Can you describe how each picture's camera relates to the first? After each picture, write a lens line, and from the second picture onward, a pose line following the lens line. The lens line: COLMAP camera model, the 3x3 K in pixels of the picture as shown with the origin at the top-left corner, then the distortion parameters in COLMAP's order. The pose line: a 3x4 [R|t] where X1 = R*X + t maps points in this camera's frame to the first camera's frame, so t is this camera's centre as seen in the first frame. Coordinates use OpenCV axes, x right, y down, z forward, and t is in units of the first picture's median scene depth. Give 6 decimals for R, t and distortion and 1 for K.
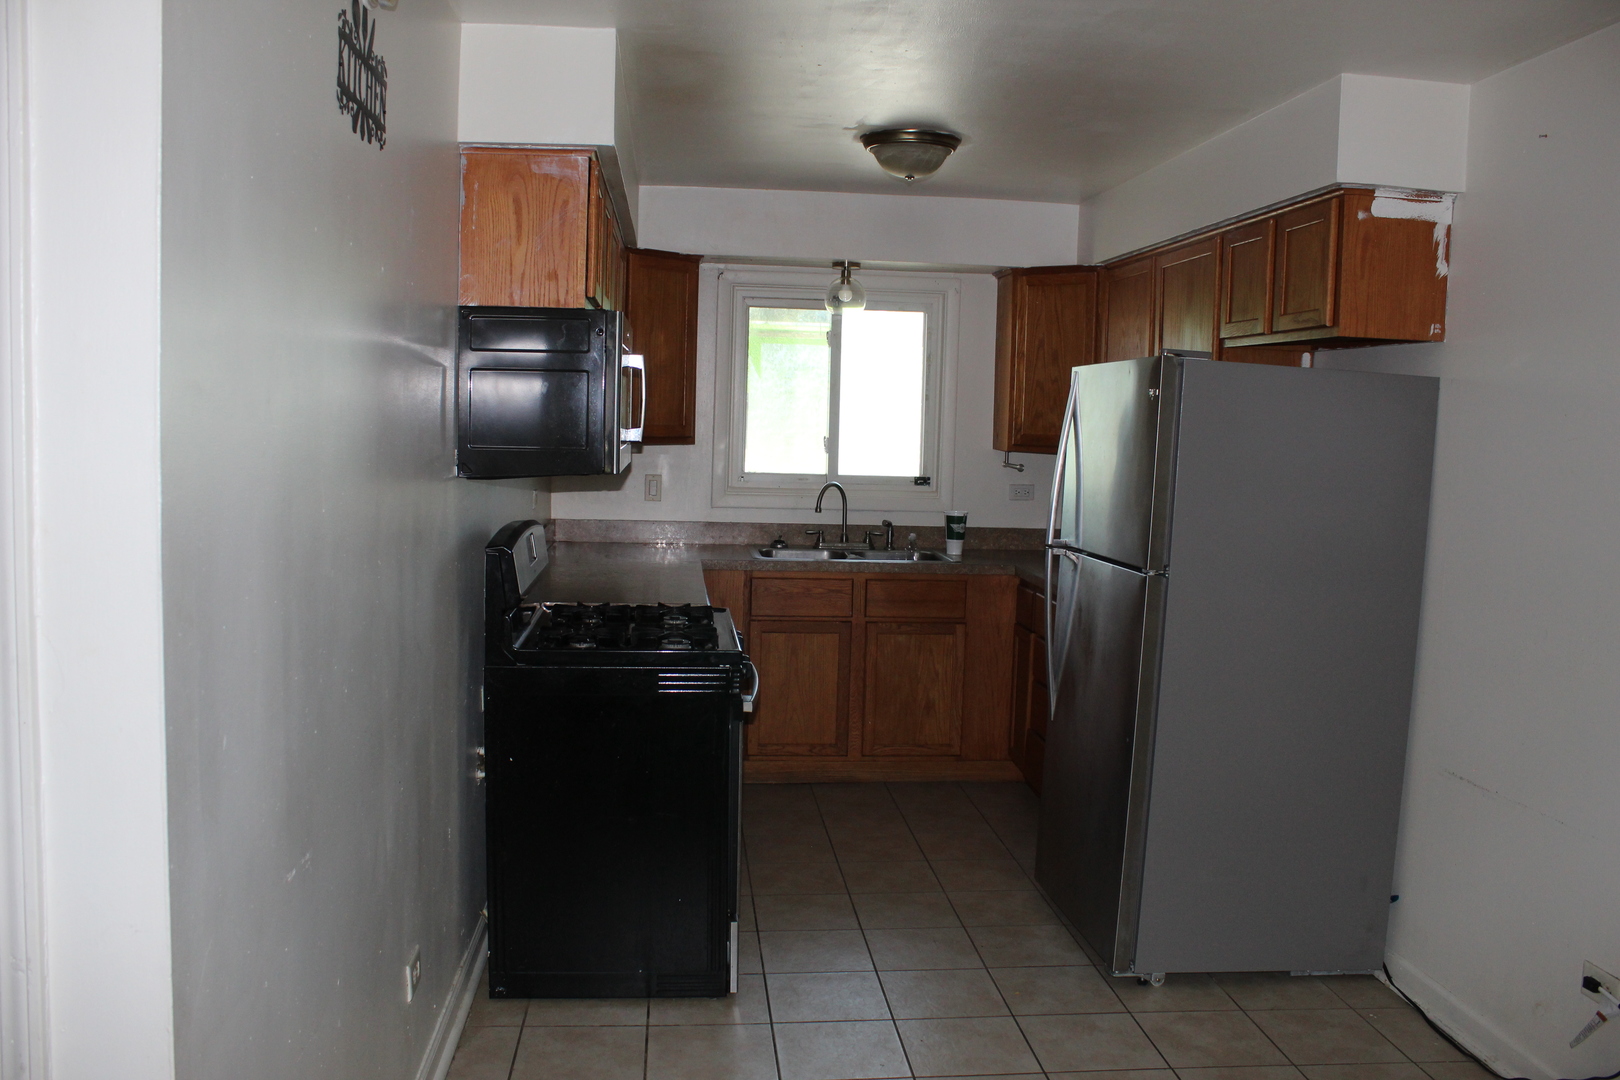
lens RADIAL K [[1358.9, 0, 810.0], [0, 1358.9, 540.0], [0, 0, 1]] dist [-0.164596, 0.132194]
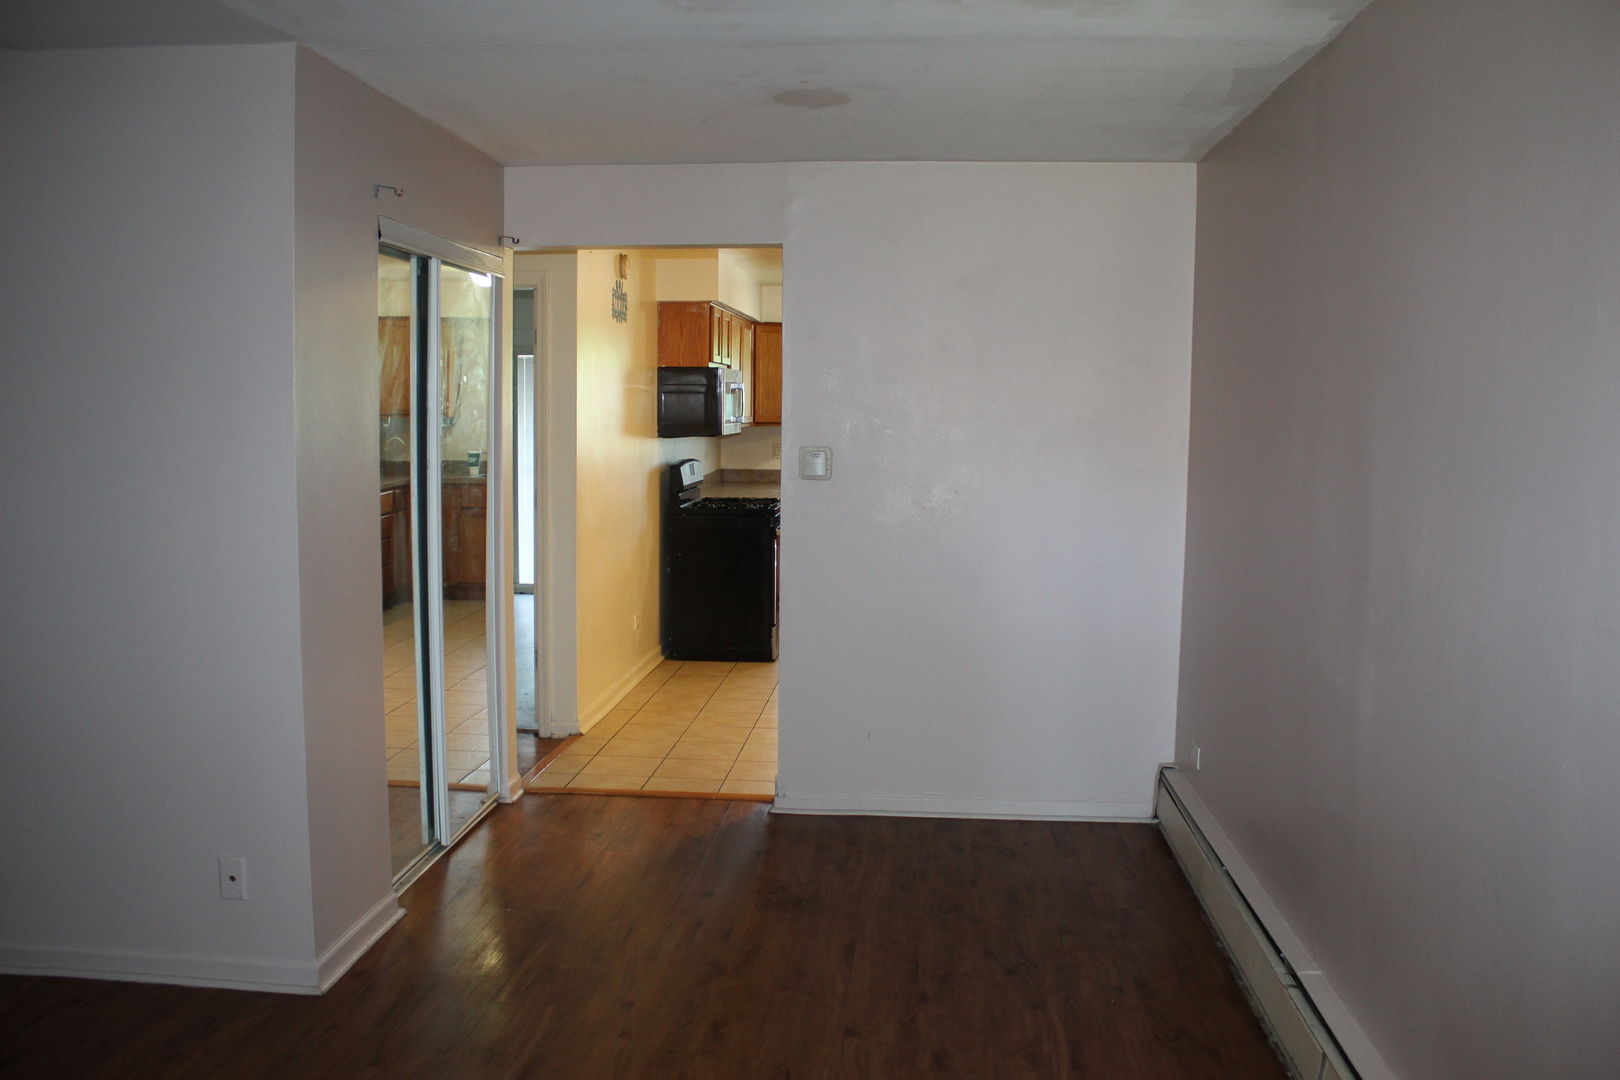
lens RADIAL K [[1358.9, 0, 810.0], [0, 1358.9, 540.0], [0, 0, 1]] dist [-0.164596, 0.132194]
pose [[0.984067, -0.002362, -0.177784, 0.451139], [0.002842, 0.999993, 0.002445, 0.136162], [0.177777, -0.002912, 0.984066, -1.388795]]
